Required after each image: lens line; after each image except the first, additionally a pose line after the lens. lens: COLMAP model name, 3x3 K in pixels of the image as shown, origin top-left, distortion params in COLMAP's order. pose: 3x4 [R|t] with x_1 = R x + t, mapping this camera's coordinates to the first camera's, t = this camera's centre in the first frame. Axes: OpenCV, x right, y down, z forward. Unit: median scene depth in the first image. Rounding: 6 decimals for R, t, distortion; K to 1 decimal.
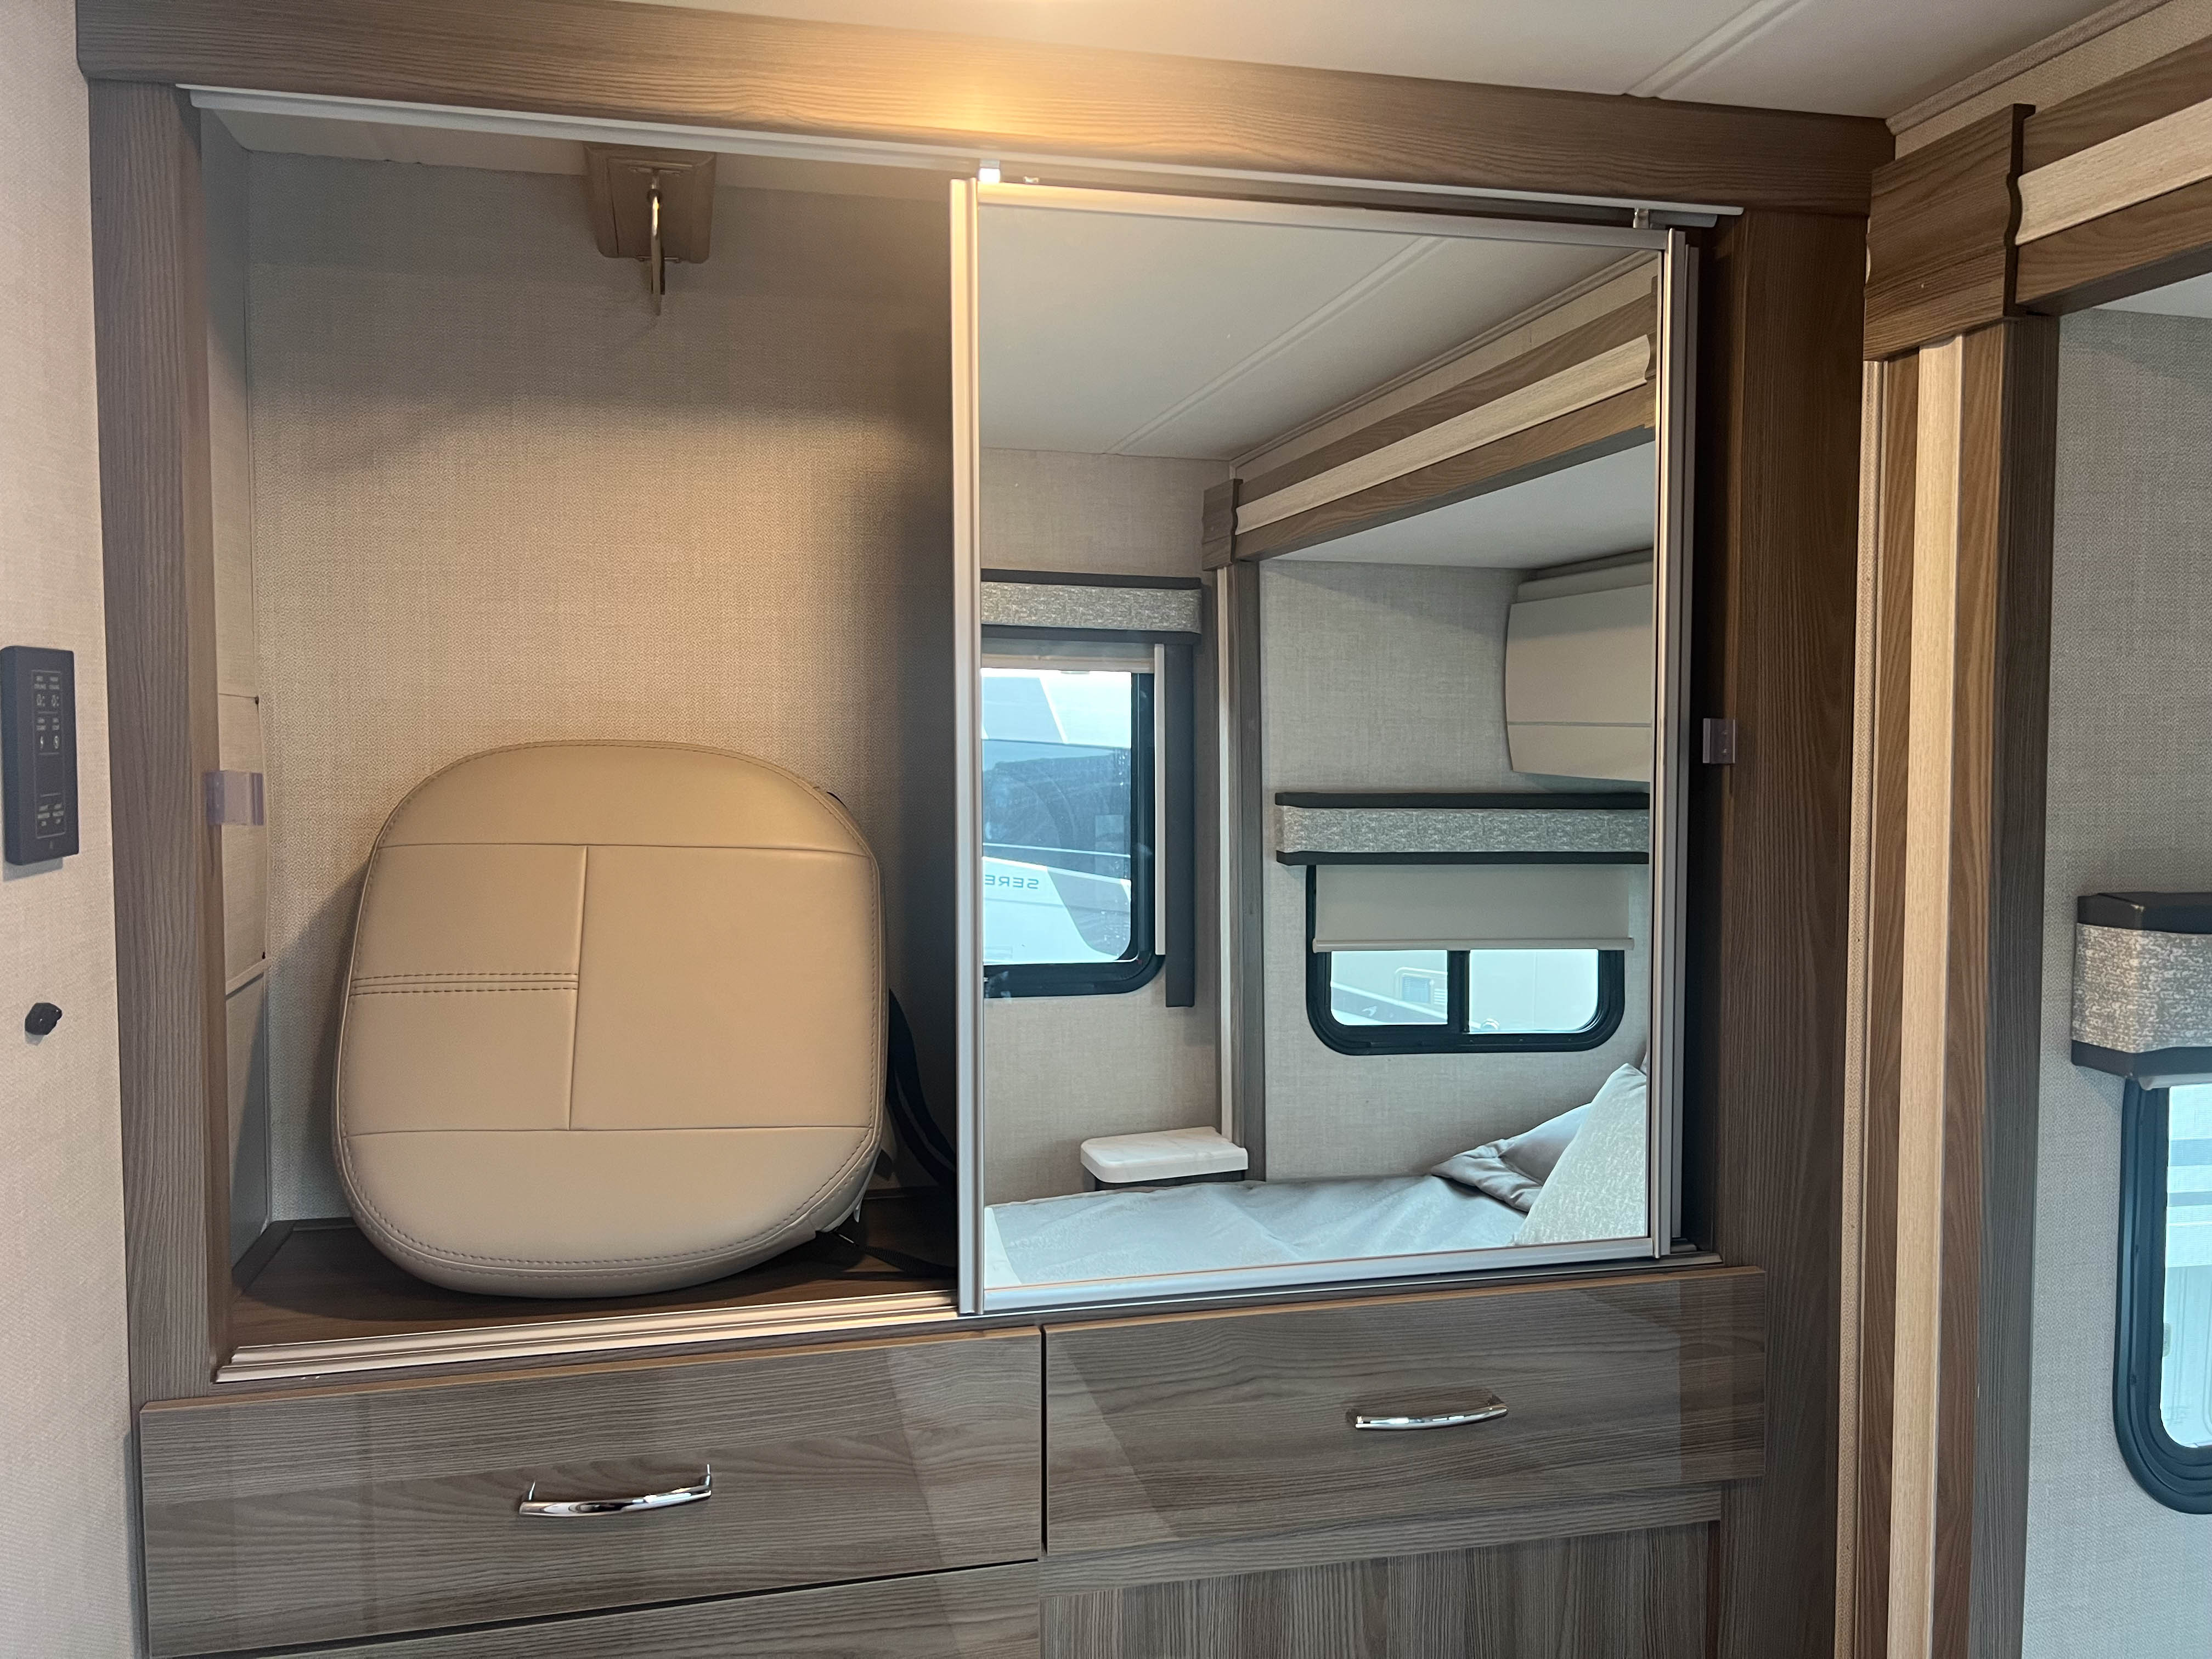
lens RADIAL K [[1658.0, 0, 1094.1], [0, 1658.0, 817.5], [0, 0, 1]] dist [0.057977, -0.060582]
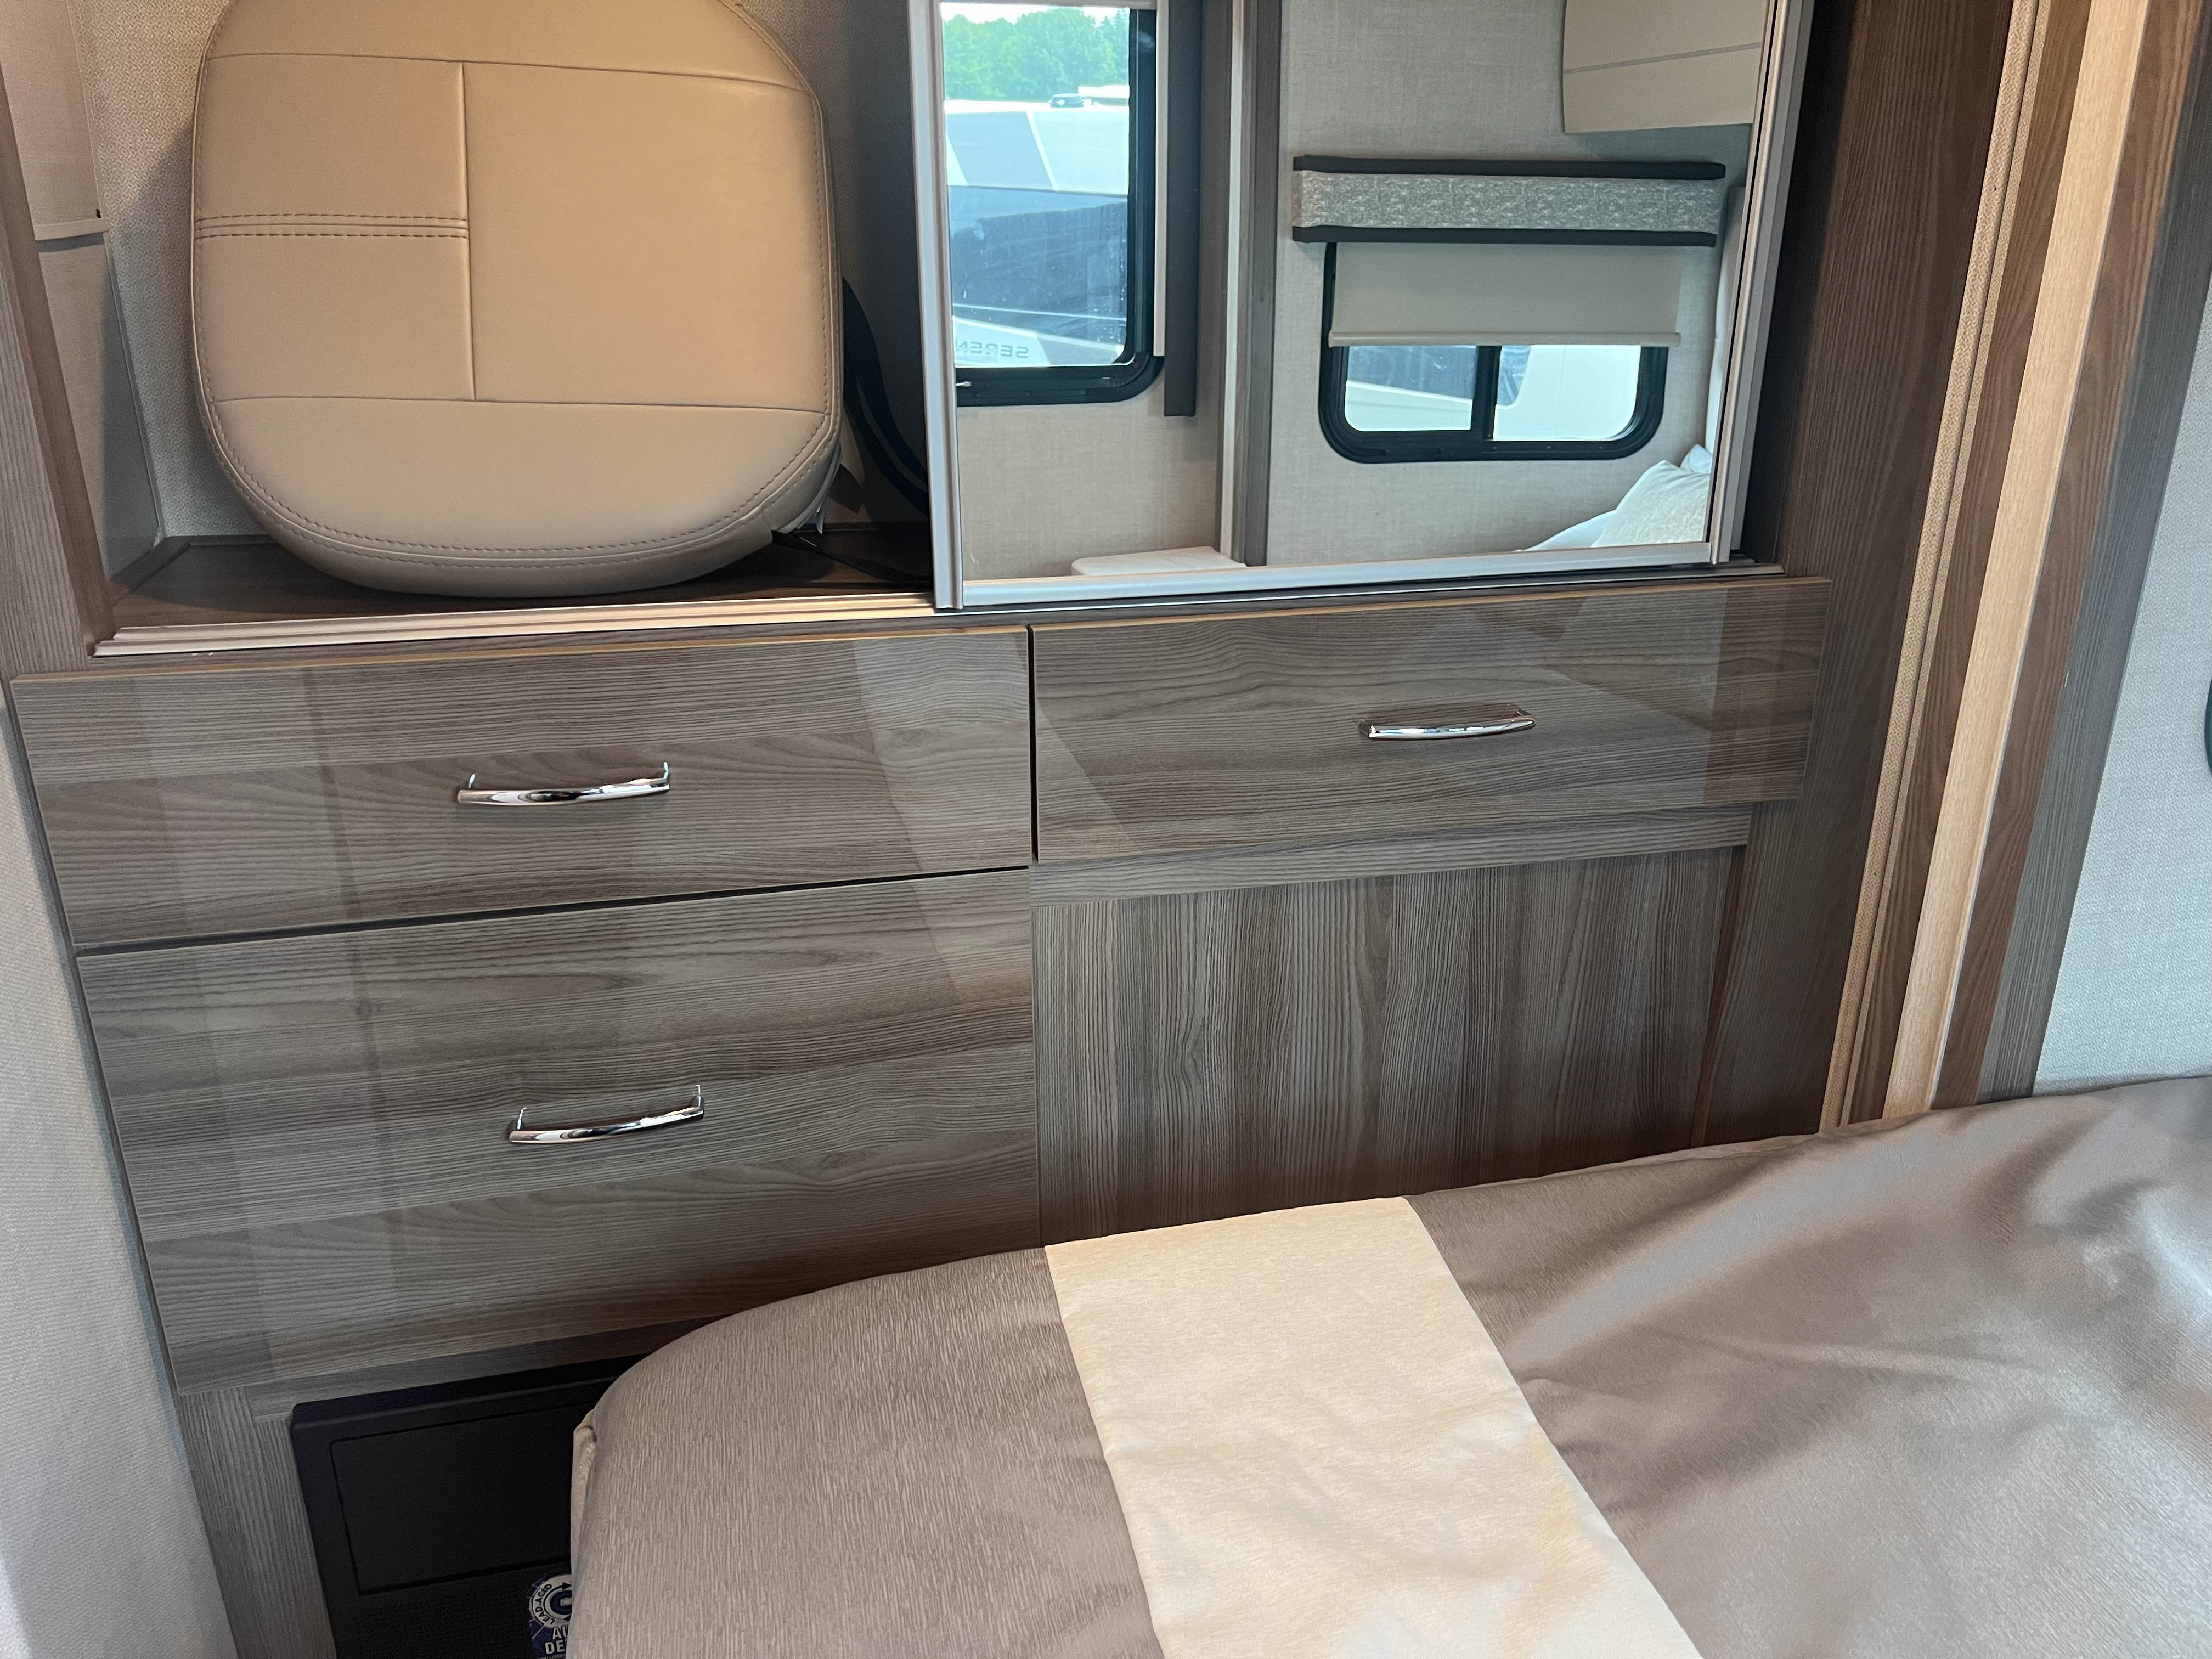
lens RADIAL K [[1673.2, 0, 1095.0], [0, 1673.2, 825.3], [0, 0, 1]] dist [0.073961, -0.074116]
pose [[0.999991, -0.001892, 0.003730, 0.001105], [0.000714, 0.955939, 0.293565, 0.133557], [-0.004121, -0.293560, 0.955932, 0.095959]]
